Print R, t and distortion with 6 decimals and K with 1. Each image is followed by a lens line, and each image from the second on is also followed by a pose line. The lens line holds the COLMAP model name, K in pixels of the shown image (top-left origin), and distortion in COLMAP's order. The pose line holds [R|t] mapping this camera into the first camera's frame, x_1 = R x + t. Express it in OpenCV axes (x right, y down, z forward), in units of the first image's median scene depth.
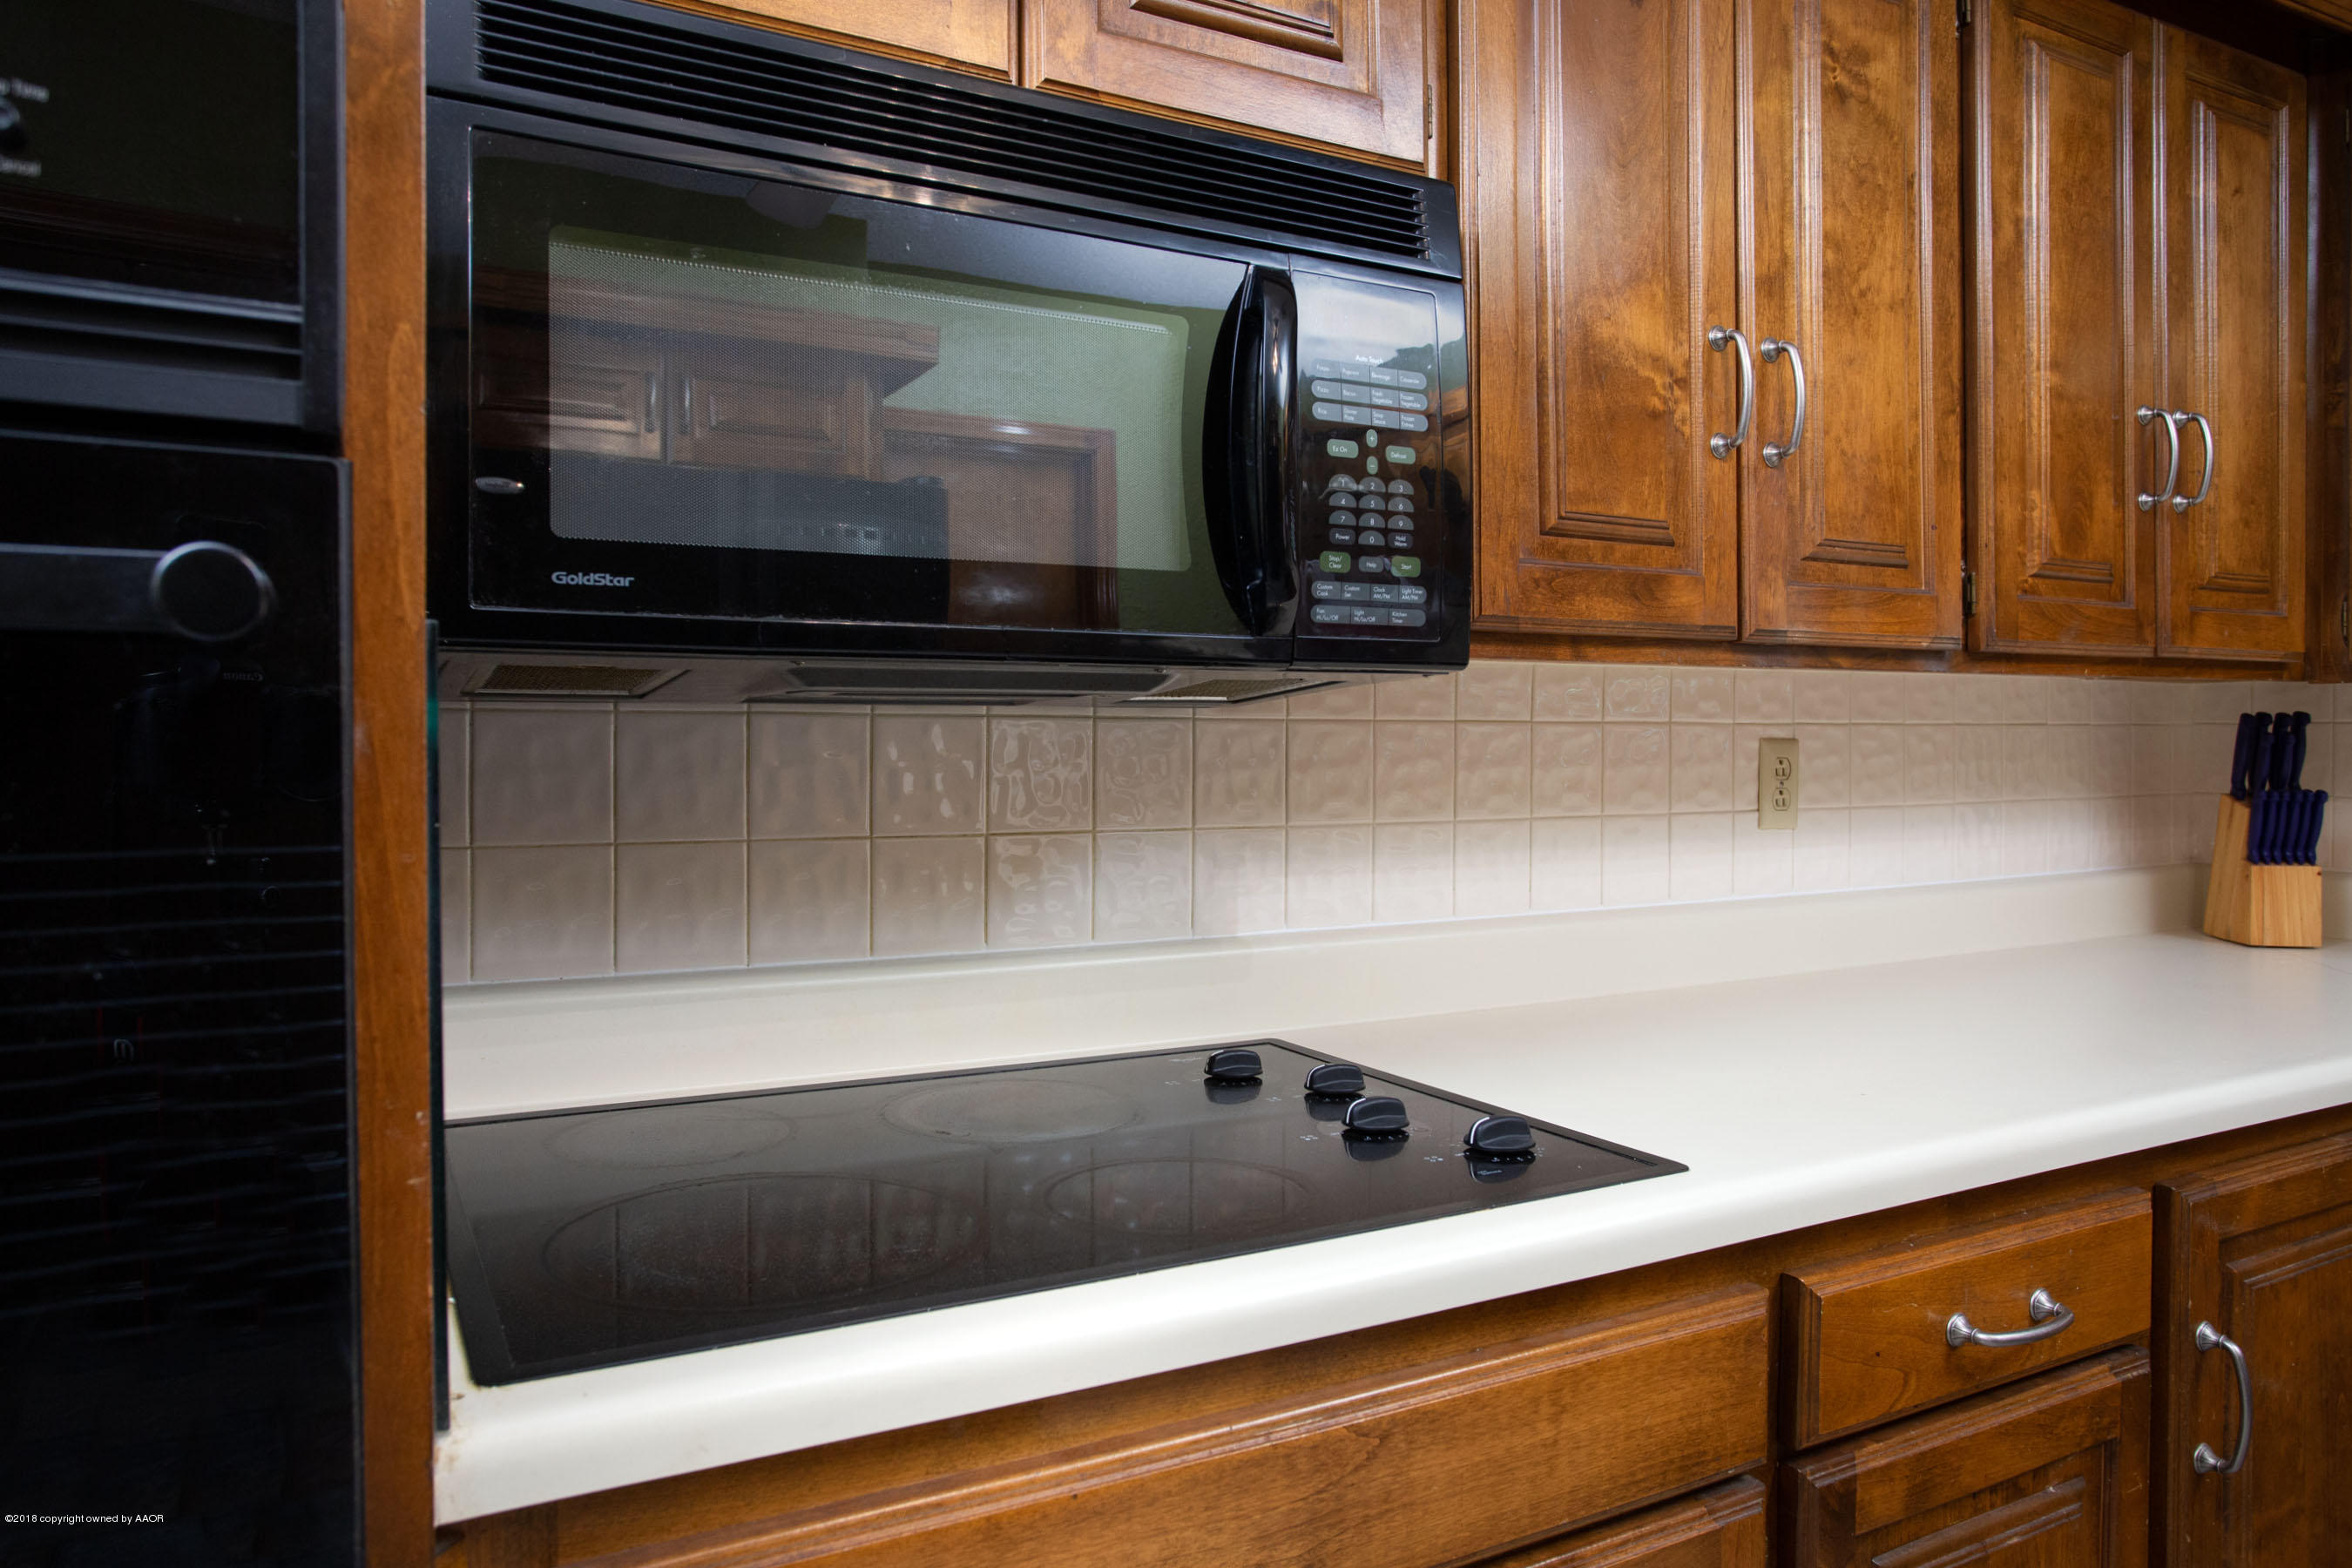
lens RADIAL K [[1556.9, 0, 1181.5], [0, 1556.9, 720.9], [0, 0, 1]] dist [-0.037858, 0.000395]
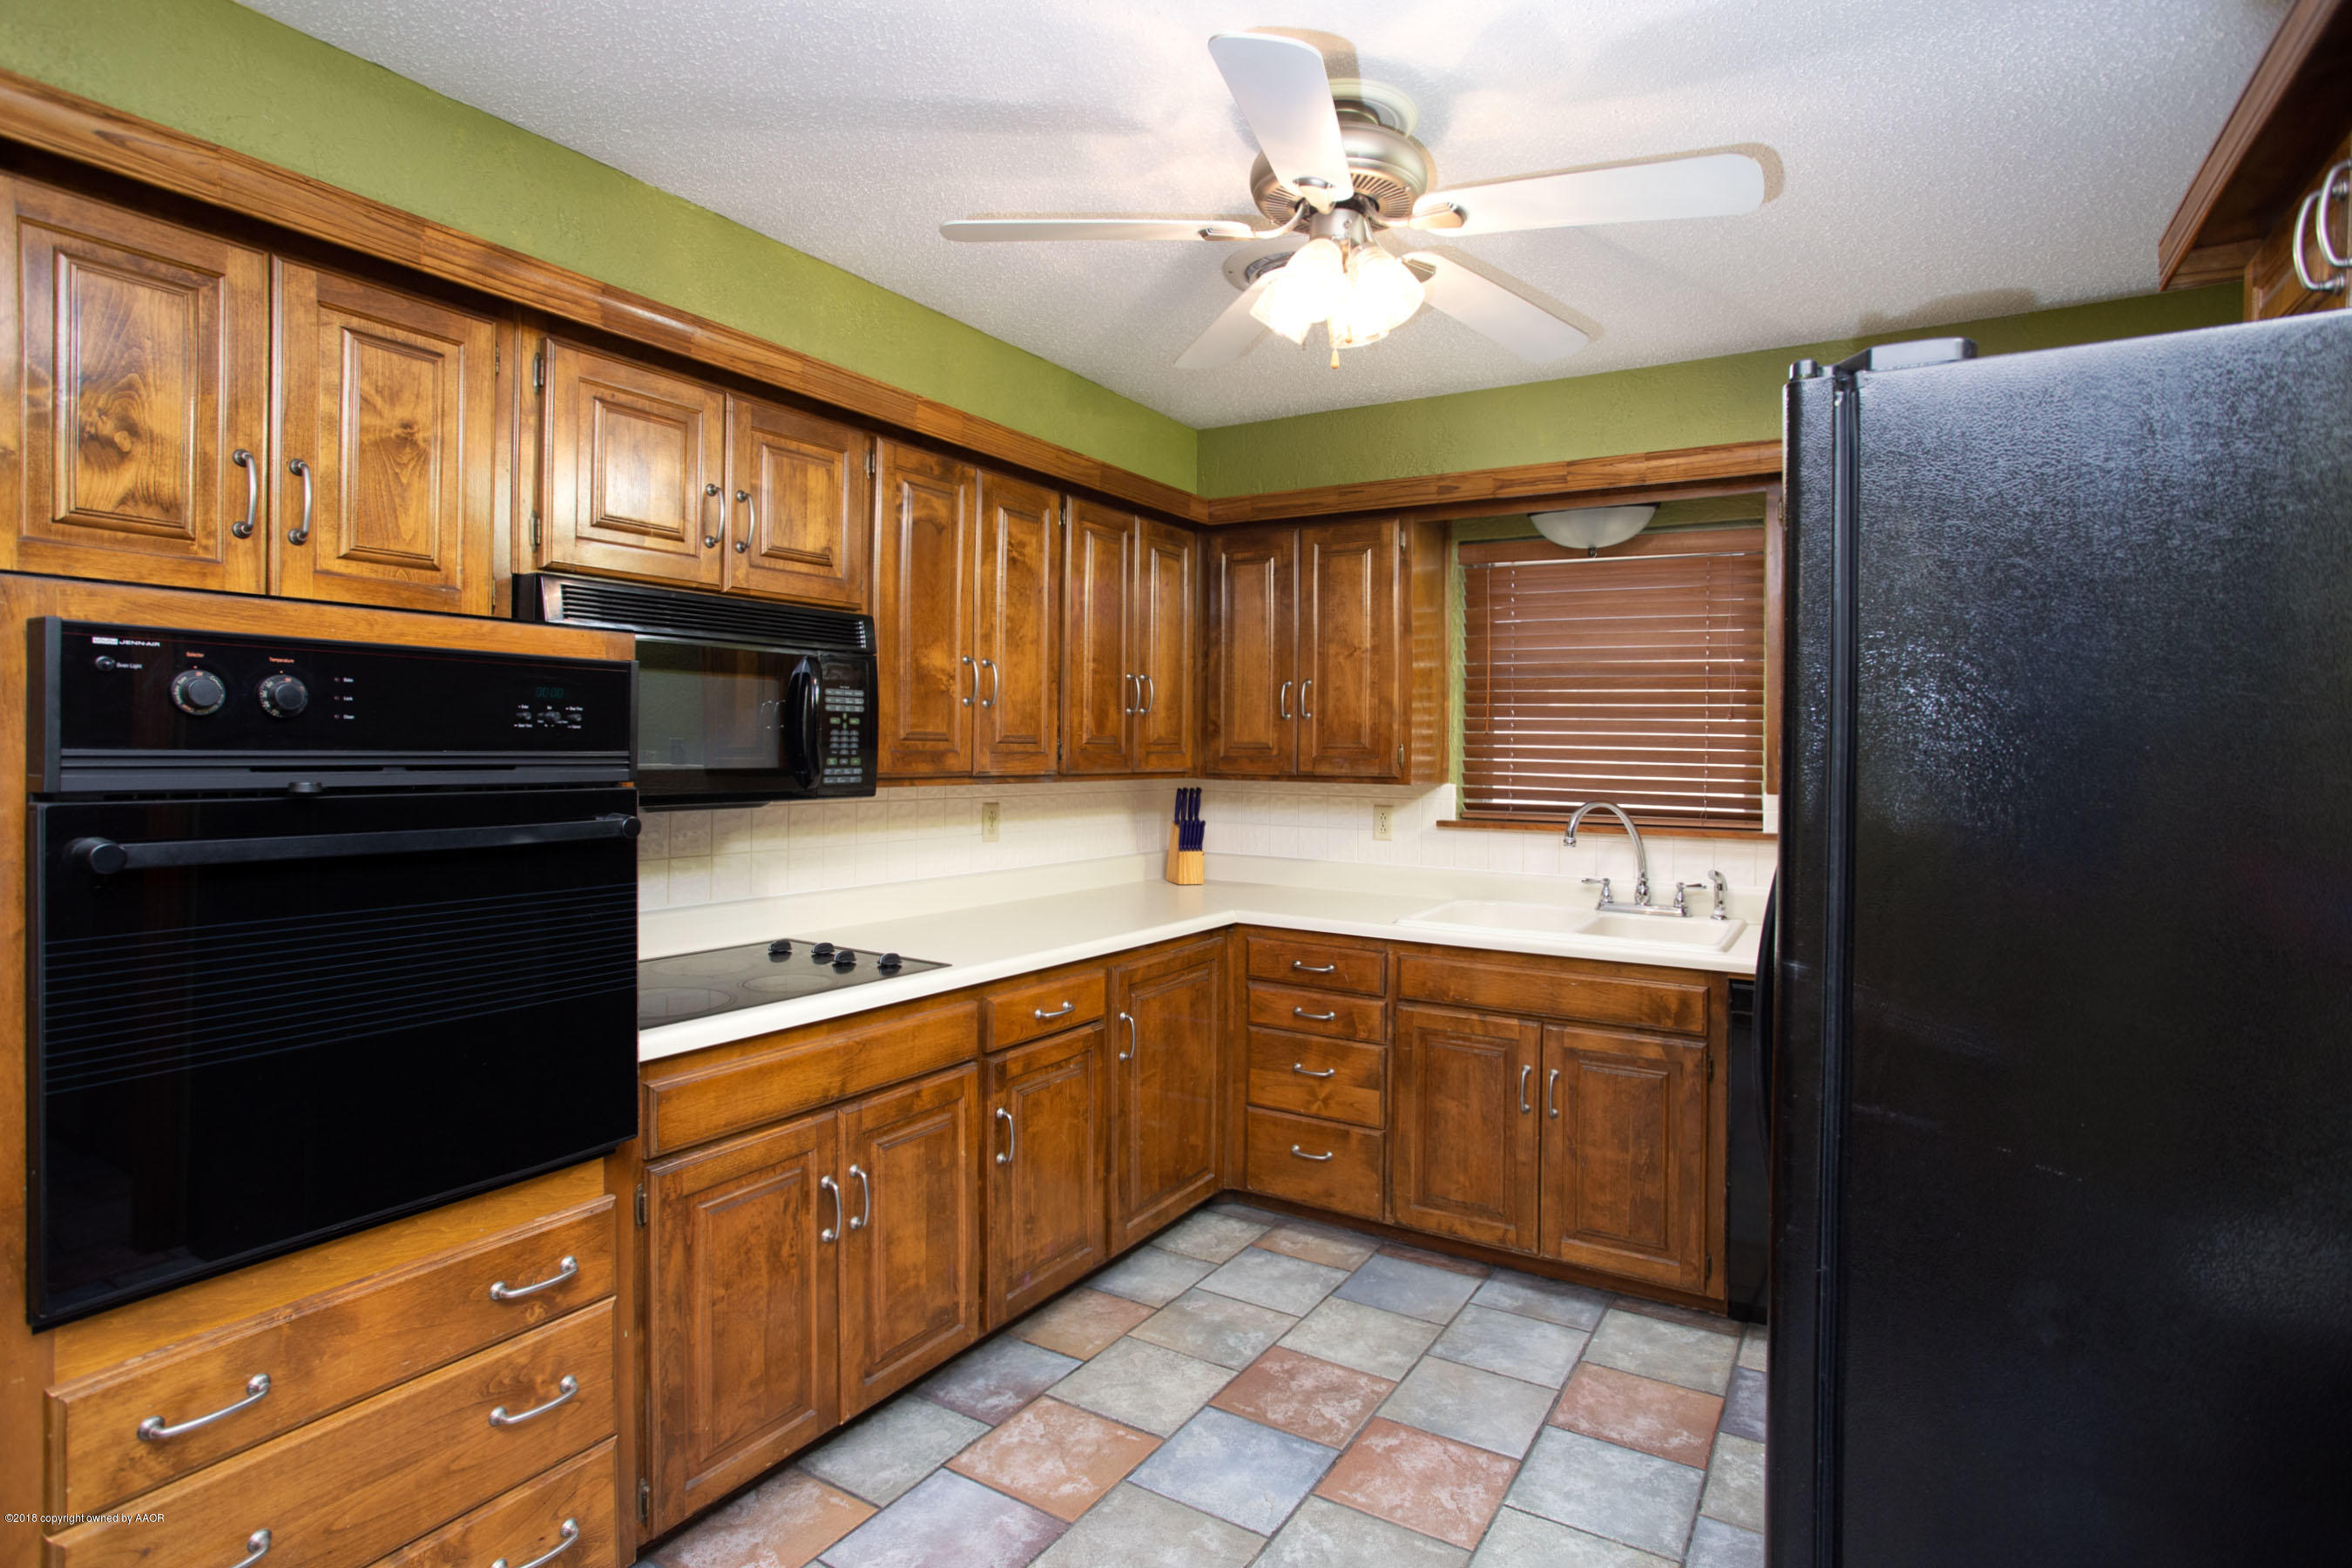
lens RADIAL K [[1147.9, 0, 1176.0], [0, 1147.9, 784.0], [0, 0, 1]] dist [-0.059238, 0.019619]
pose [[0.870682, -0.003126, 0.491836, -0.297068], [-0.015568, 0.999304, 0.033911, -0.112171], [-0.491600, -0.037183, 0.870027, -0.869967]]
